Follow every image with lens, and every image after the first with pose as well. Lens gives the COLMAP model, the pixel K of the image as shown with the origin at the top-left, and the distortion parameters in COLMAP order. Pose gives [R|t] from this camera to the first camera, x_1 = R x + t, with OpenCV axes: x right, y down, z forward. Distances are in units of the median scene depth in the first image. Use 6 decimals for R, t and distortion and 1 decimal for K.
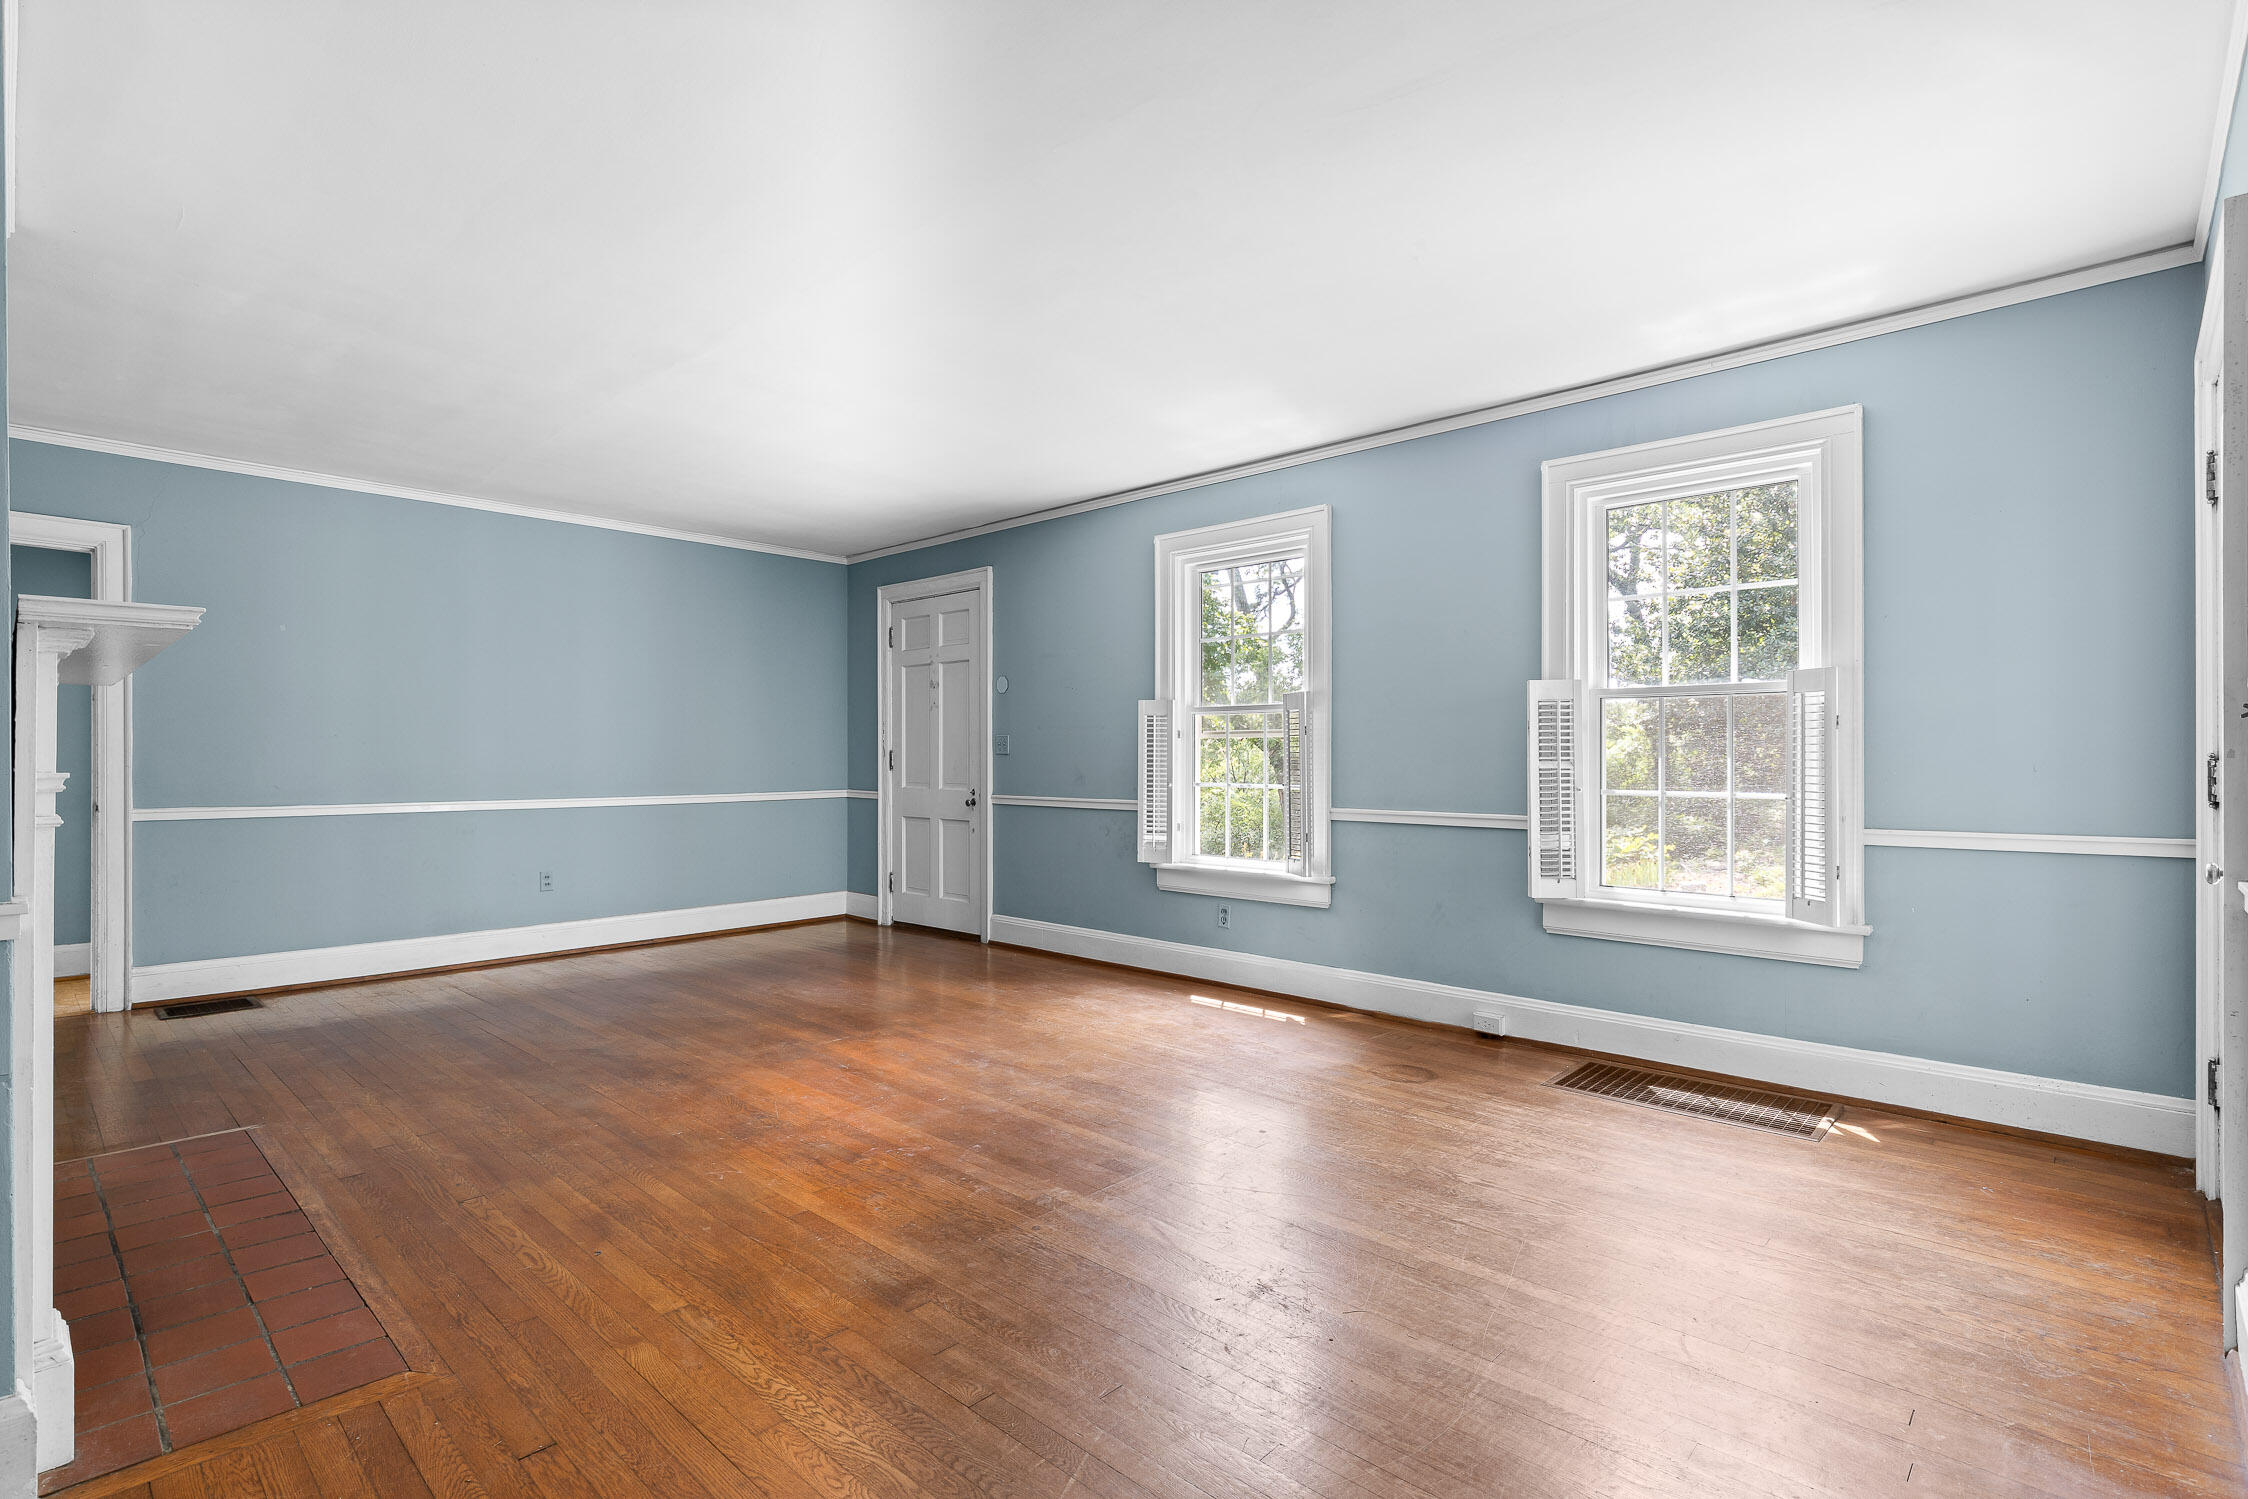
lens RADIAL K [[1064.2, 0, 1135.8], [0, 1064.2, 758.9], [0, 0, 1]] dist [0.001450, 0.000028]
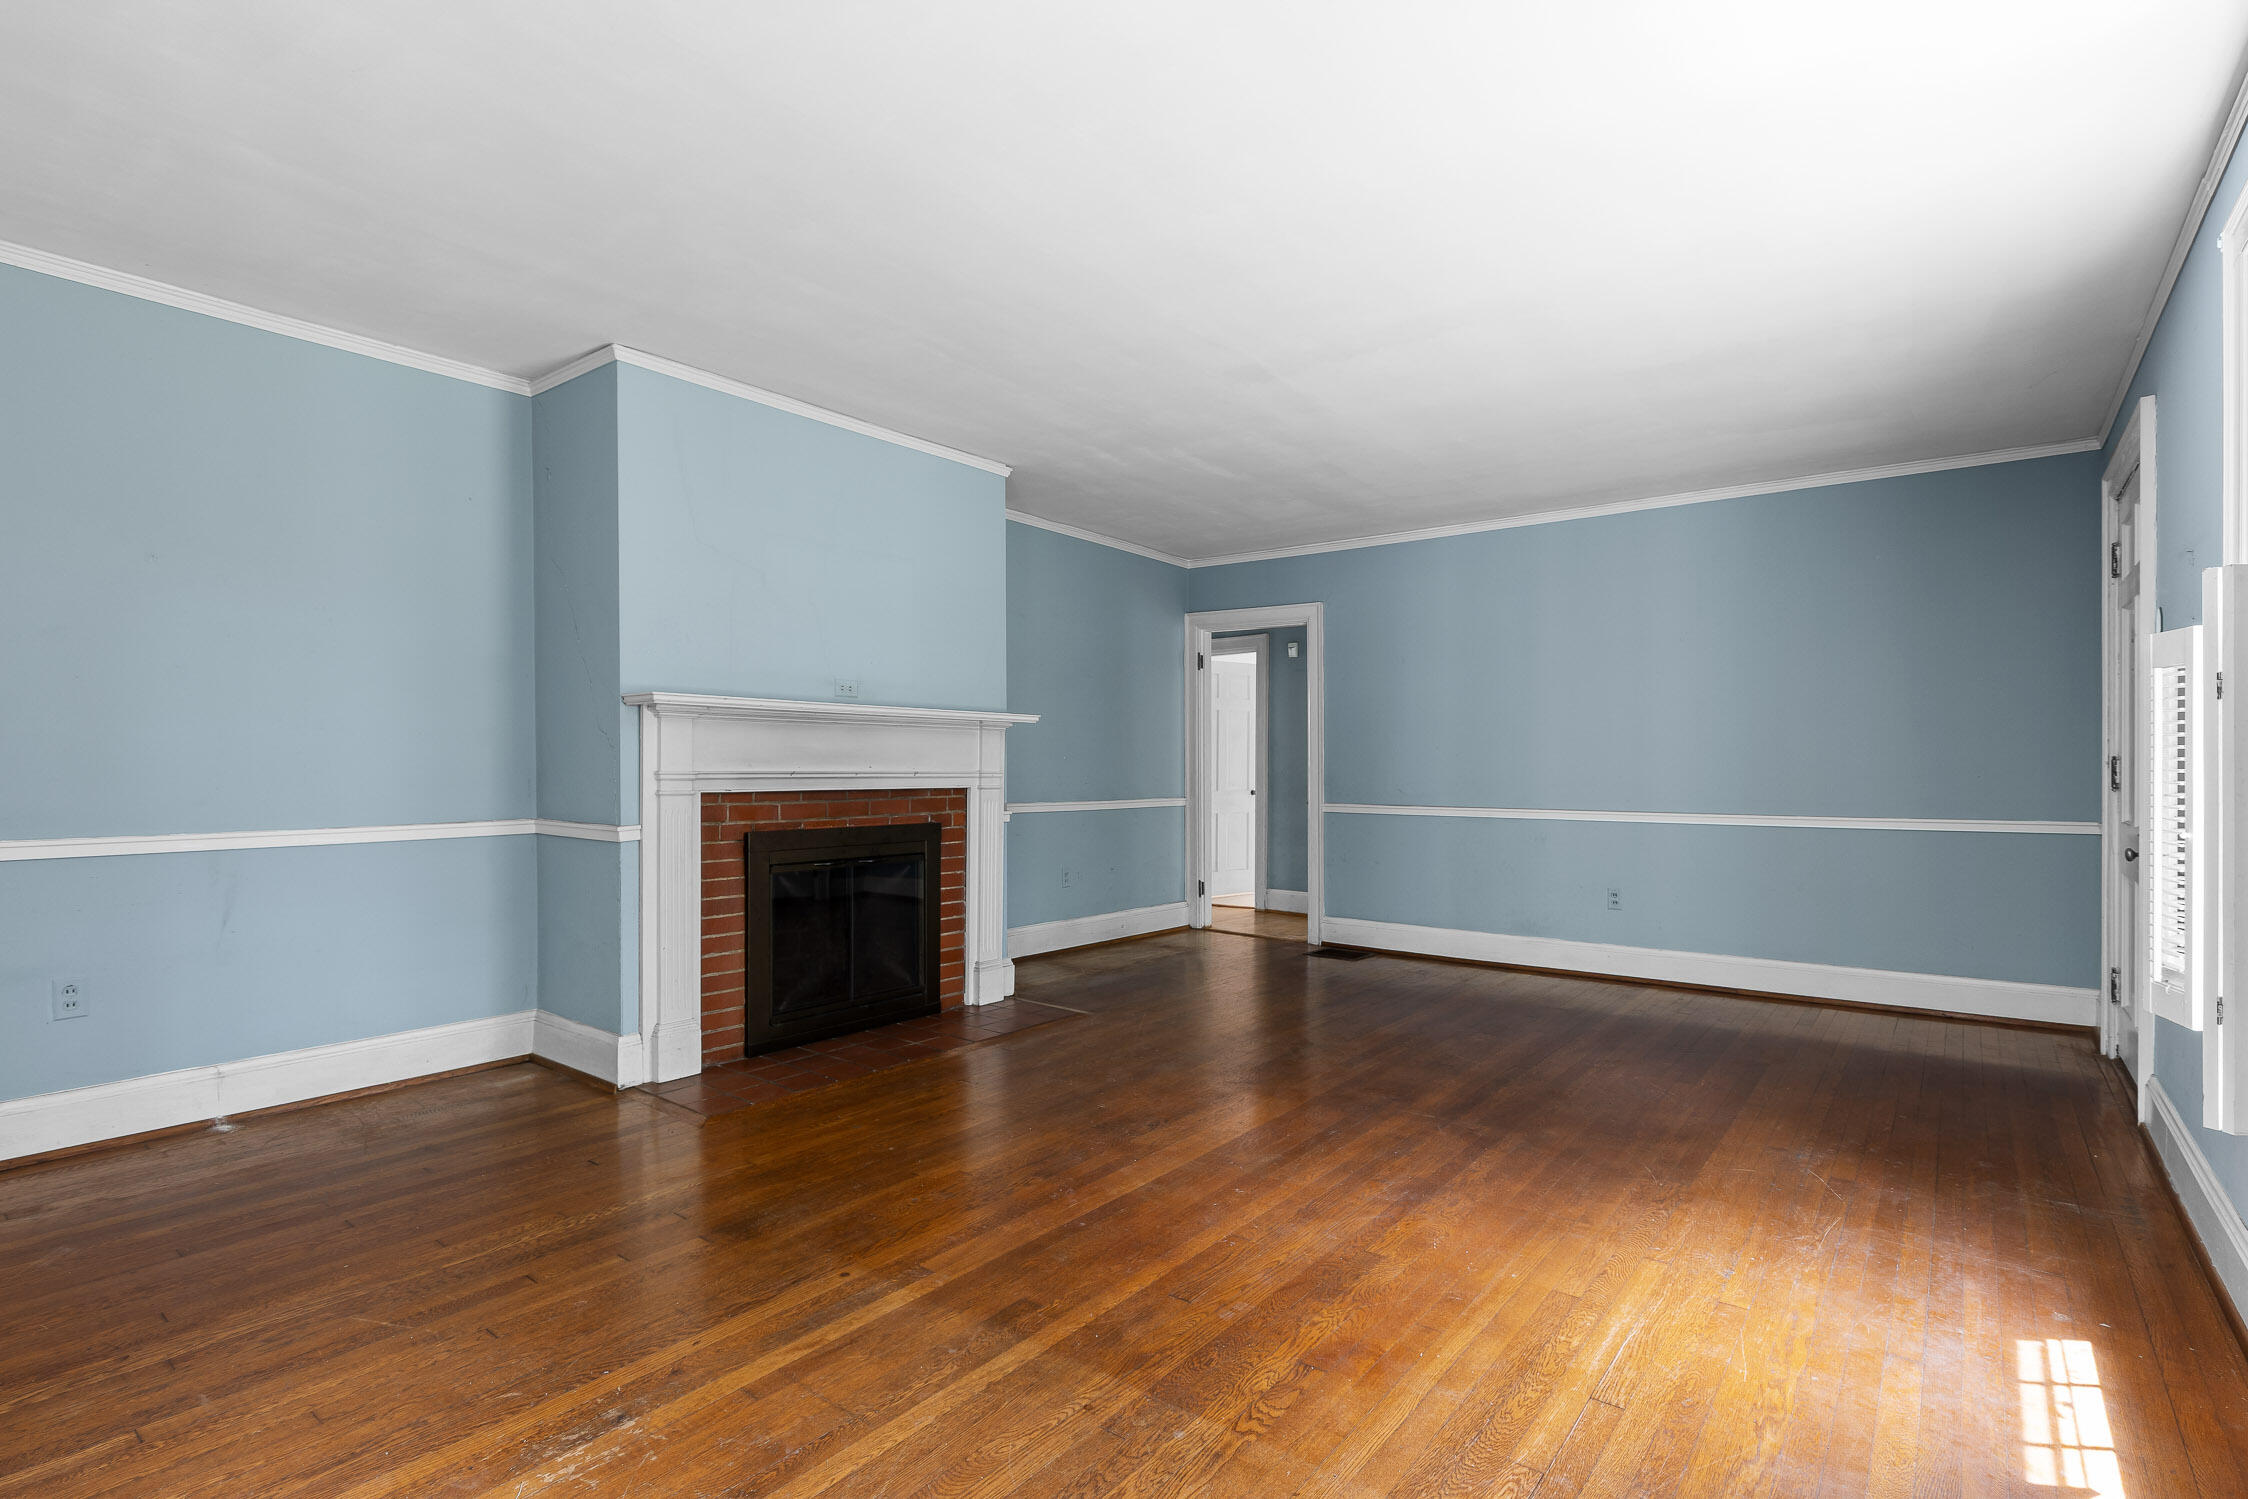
lens RADIAL K [[1078.7, 0, 1123.3], [0, 1078.7, 765.8], [0, 0, 1]] dist [0.001089, 0.000332]
pose [[0.083296, -0.000788, -0.996525, 0.432118], [-0.004573, 0.999989, -0.001173, 0.000025], [0.996514, 0.004654, 0.083291, 0.584476]]
